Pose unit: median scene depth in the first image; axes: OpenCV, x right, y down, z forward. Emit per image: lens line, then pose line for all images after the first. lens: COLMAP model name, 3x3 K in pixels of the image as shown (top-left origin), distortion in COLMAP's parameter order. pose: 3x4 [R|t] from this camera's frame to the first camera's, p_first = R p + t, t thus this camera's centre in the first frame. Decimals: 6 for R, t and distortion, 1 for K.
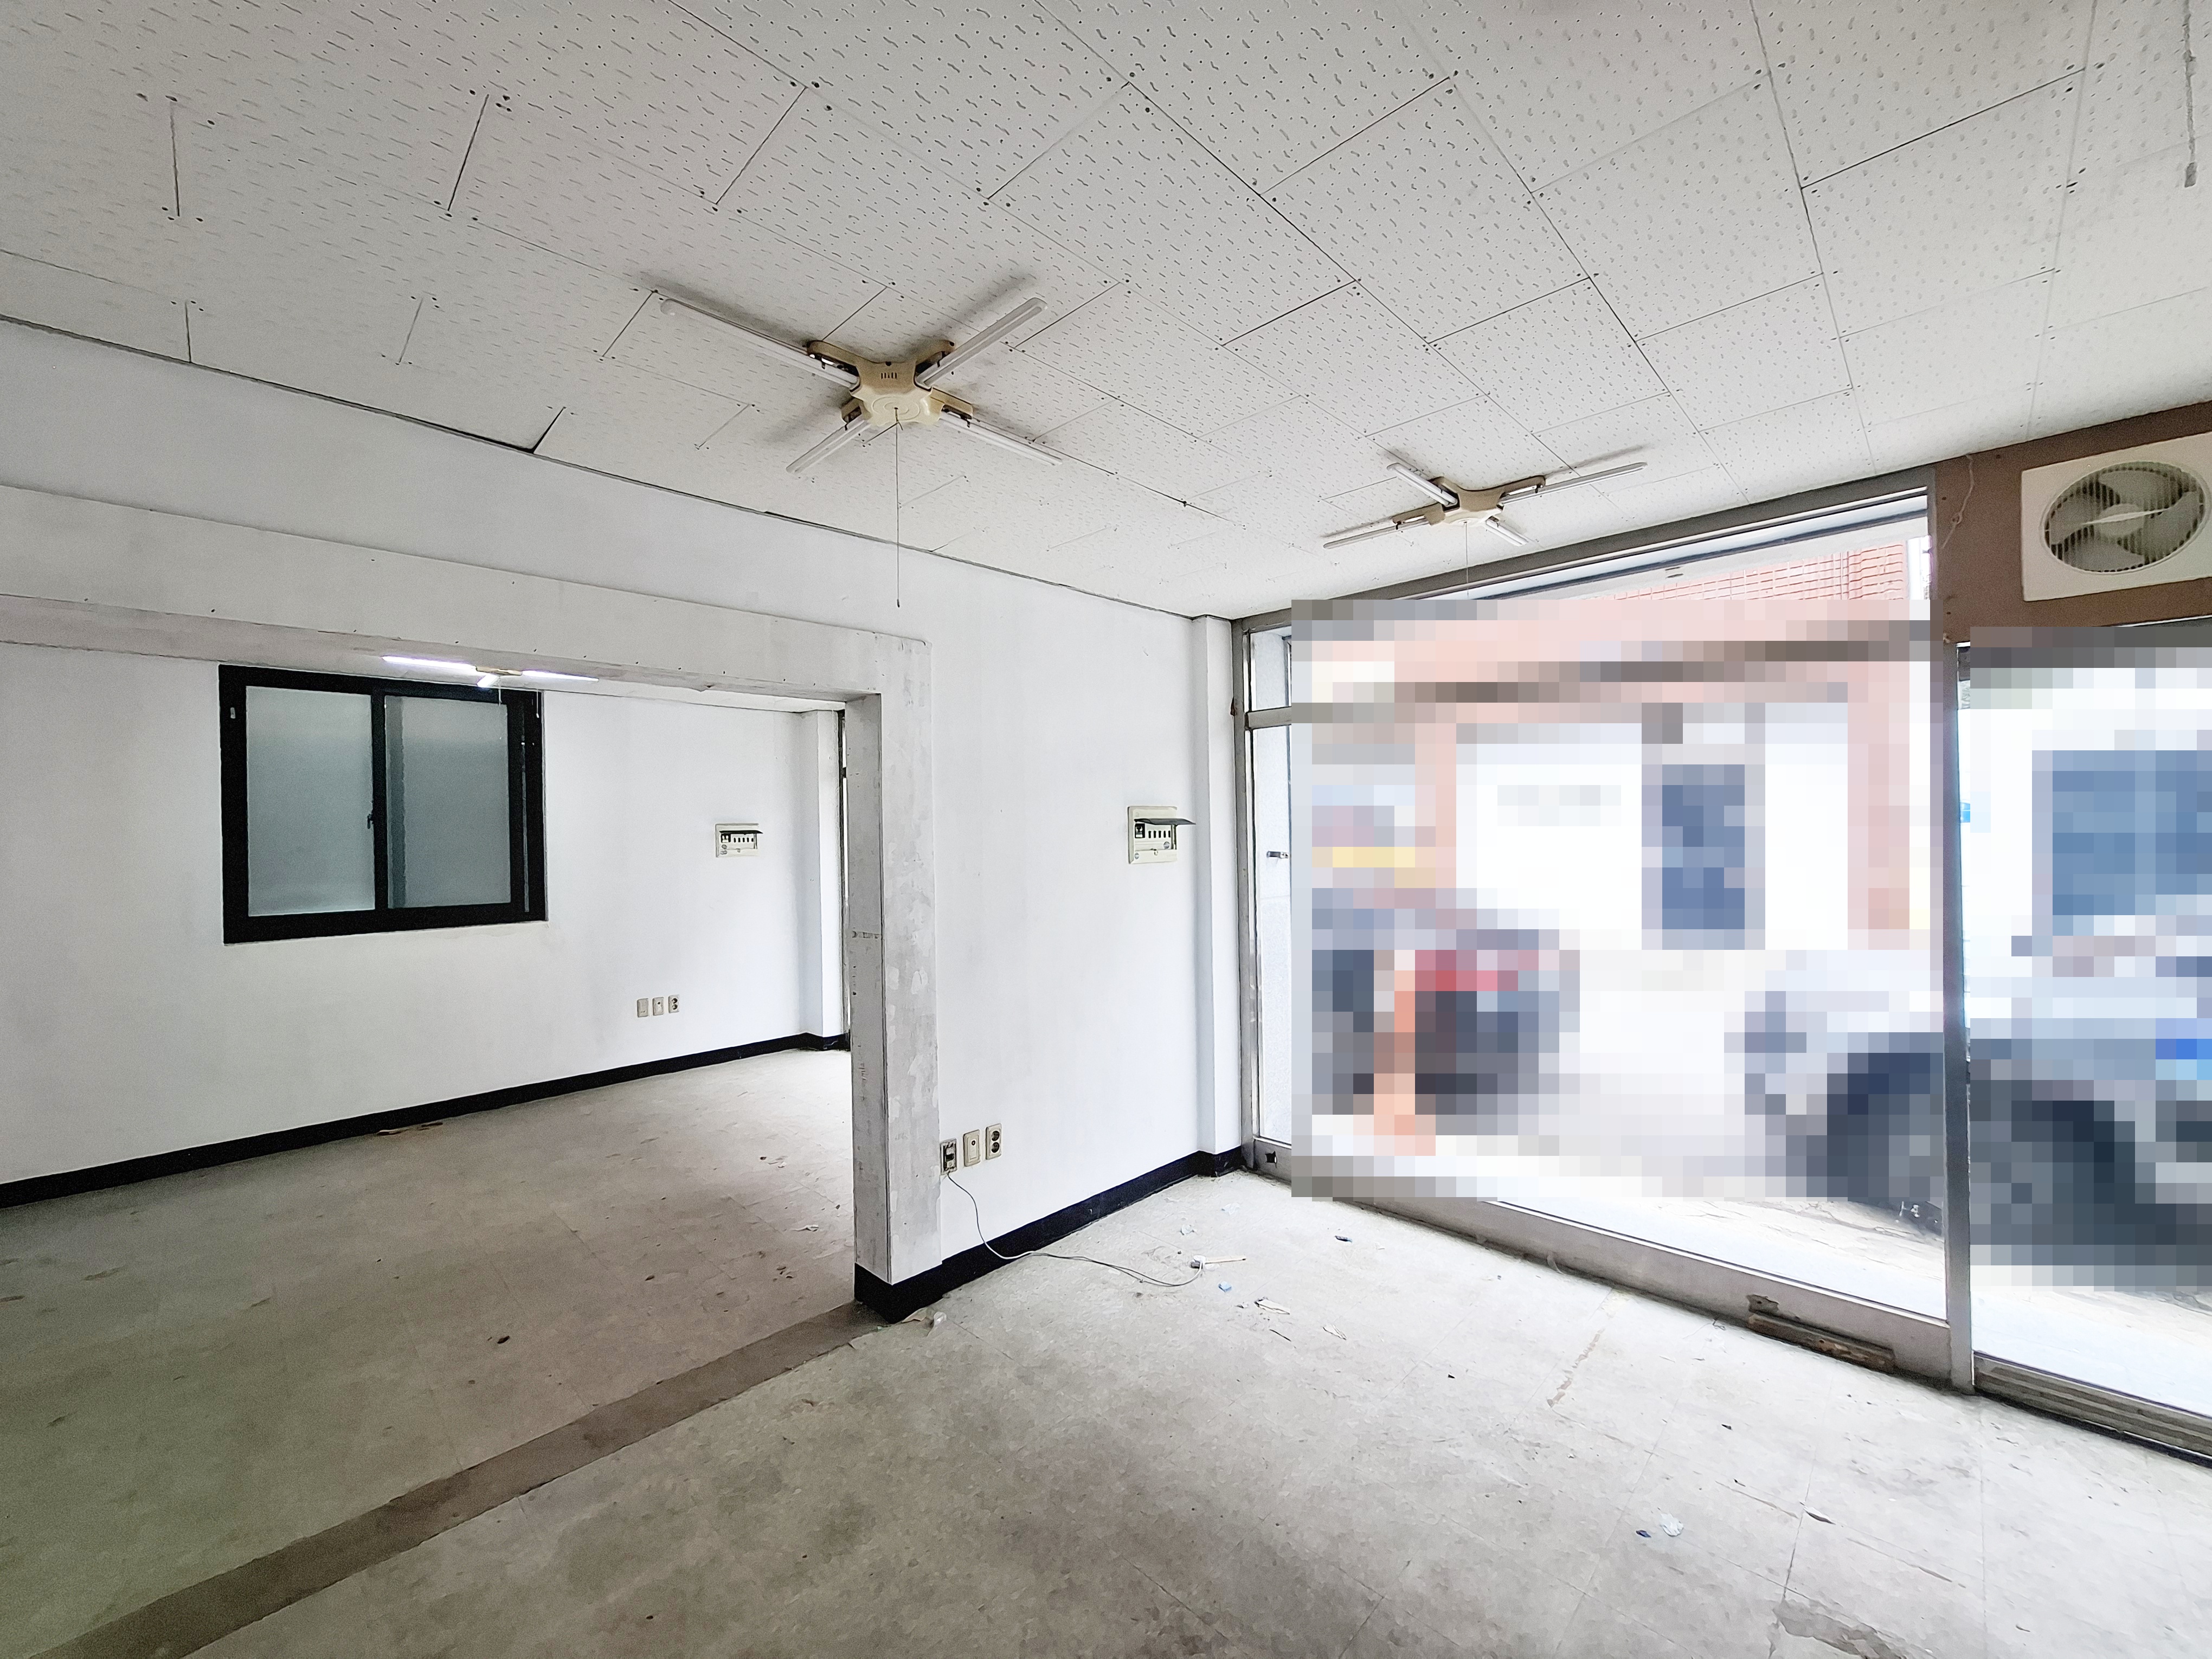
lens RADIAL K [[876.0, 0, 1102.2], [0, 876.0, 841.4], [0, 0, 1]] dist [-0.002975, -0.000189]
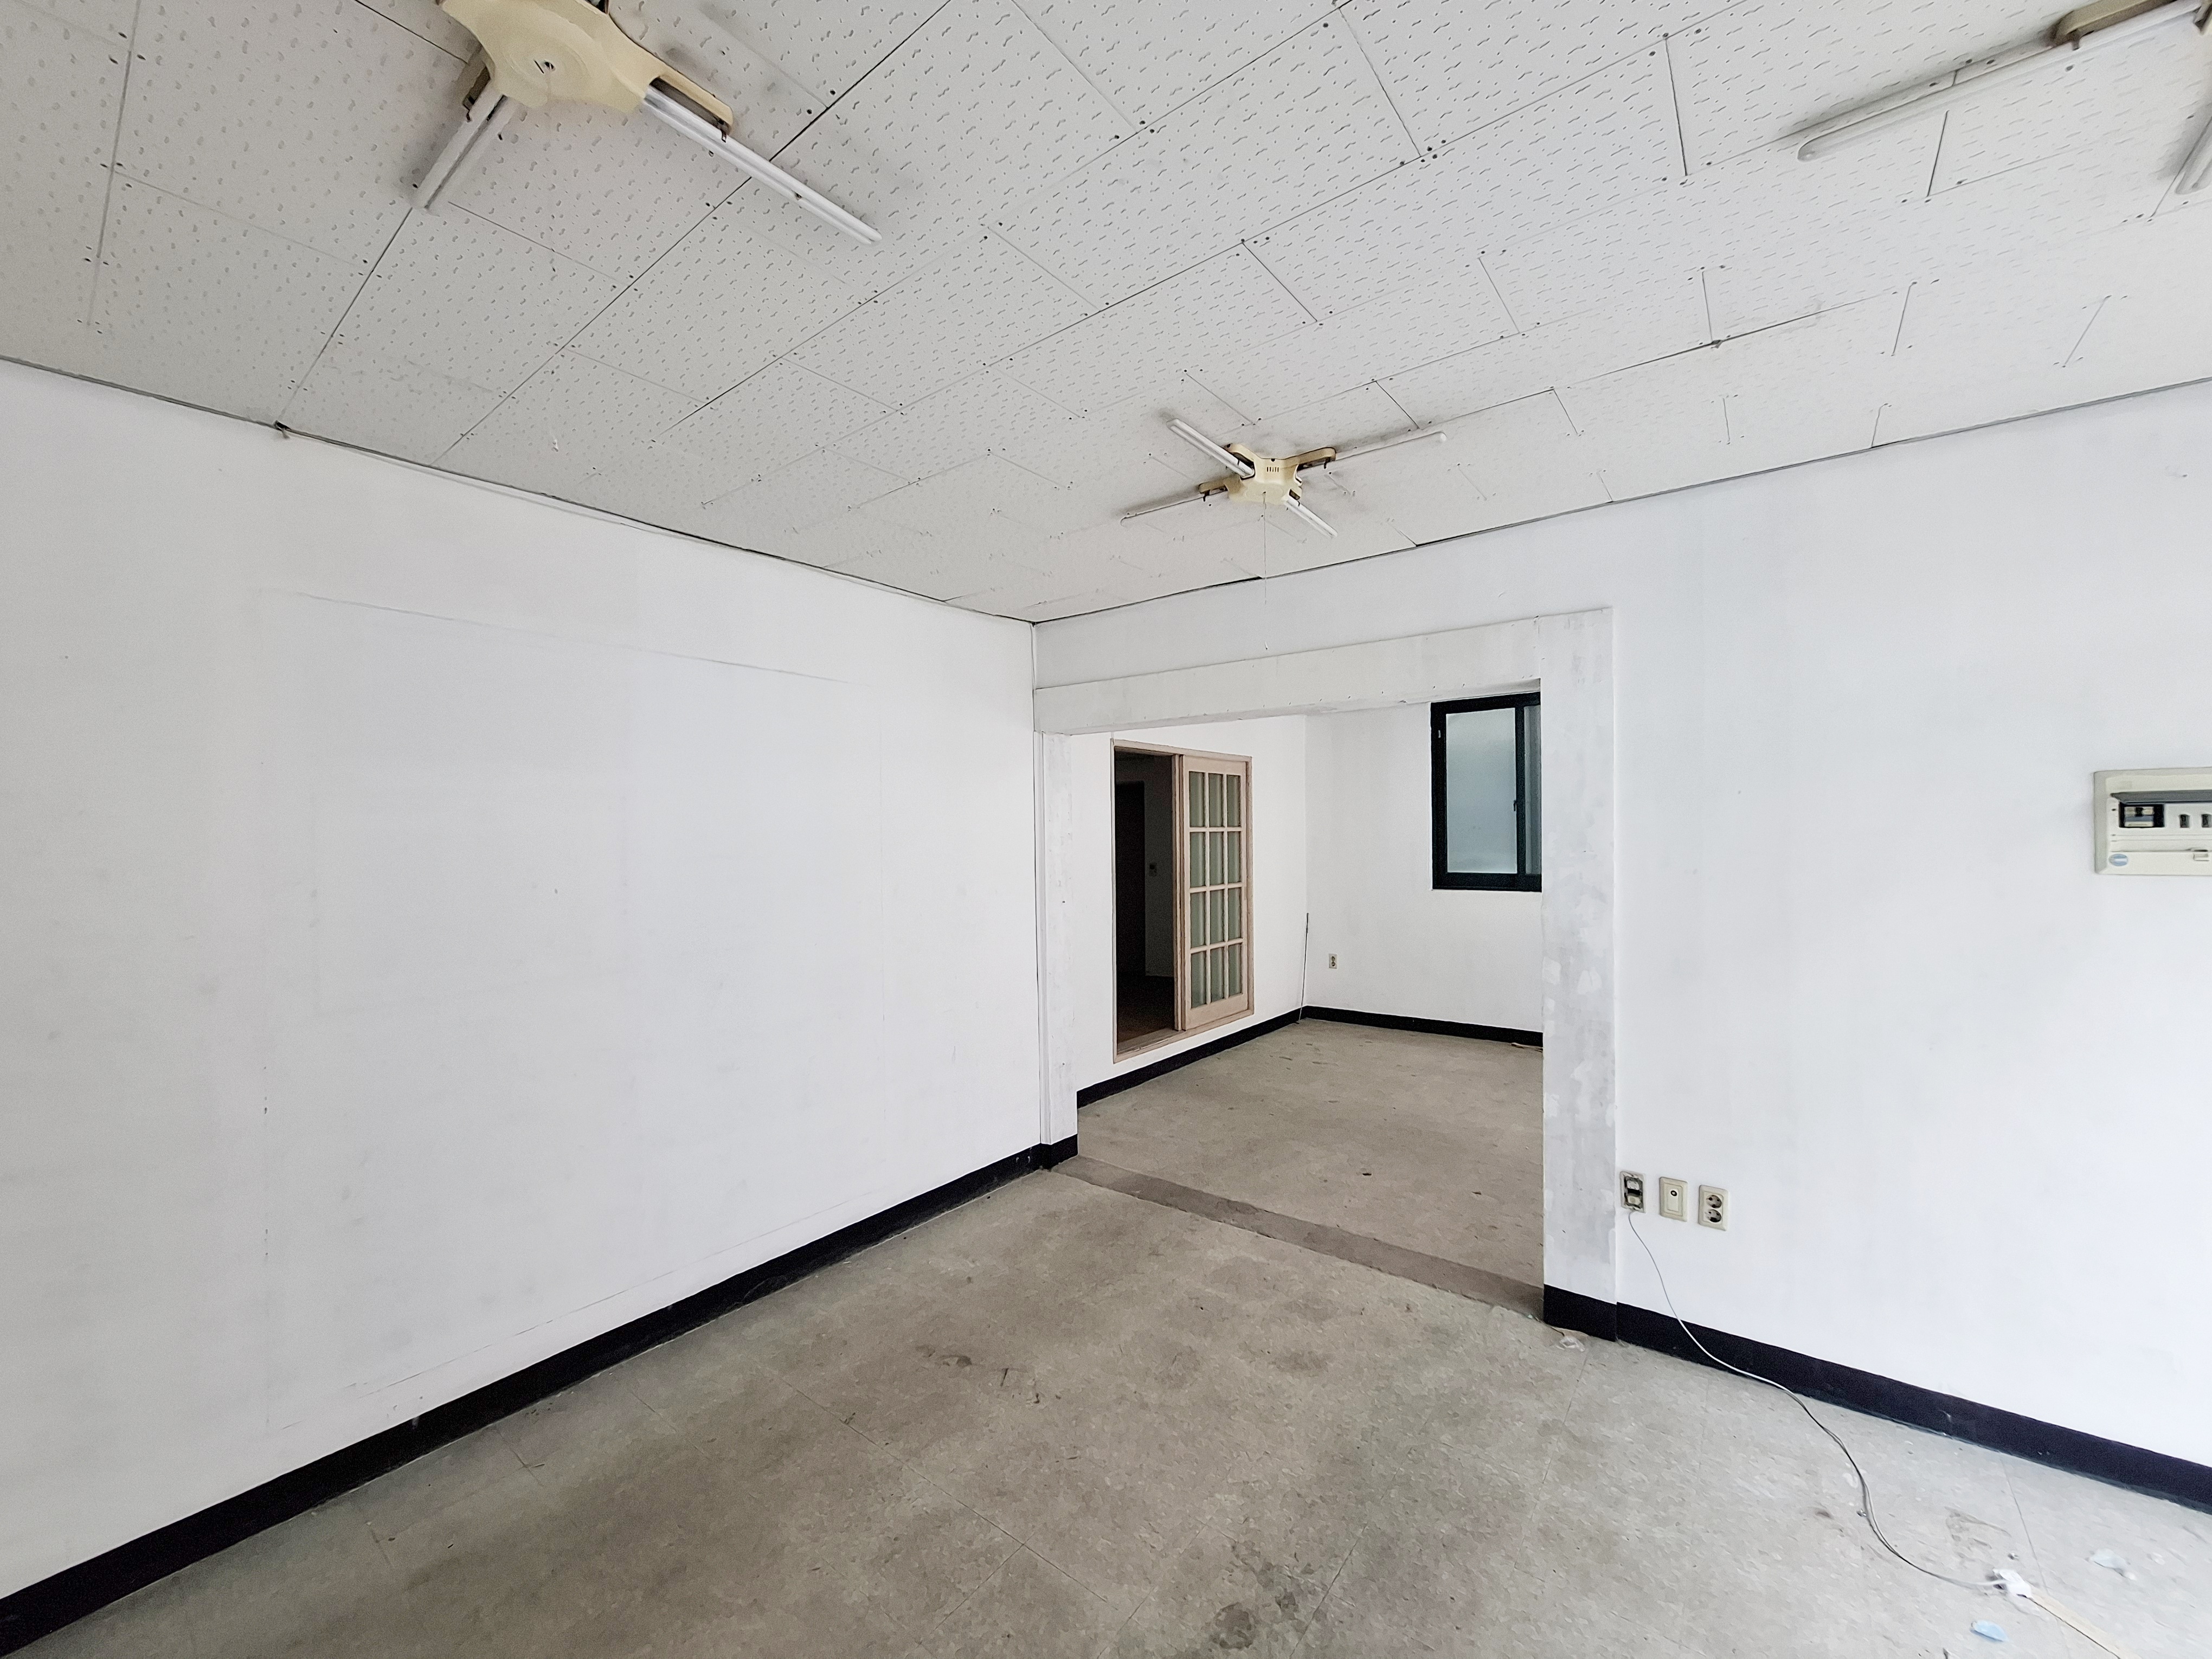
lens RADIAL K [[865.9, 0, 1099.4], [0, 865.9, 836.8], [0, 0, 1]] dist [-0.001695, 0.000384]
pose [[0.115970, 0.024597, -0.992948, 0.631879], [0.000468, 0.999692, 0.024818, -0.016126], [0.993253, -0.003343, 0.115923, 0.382884]]
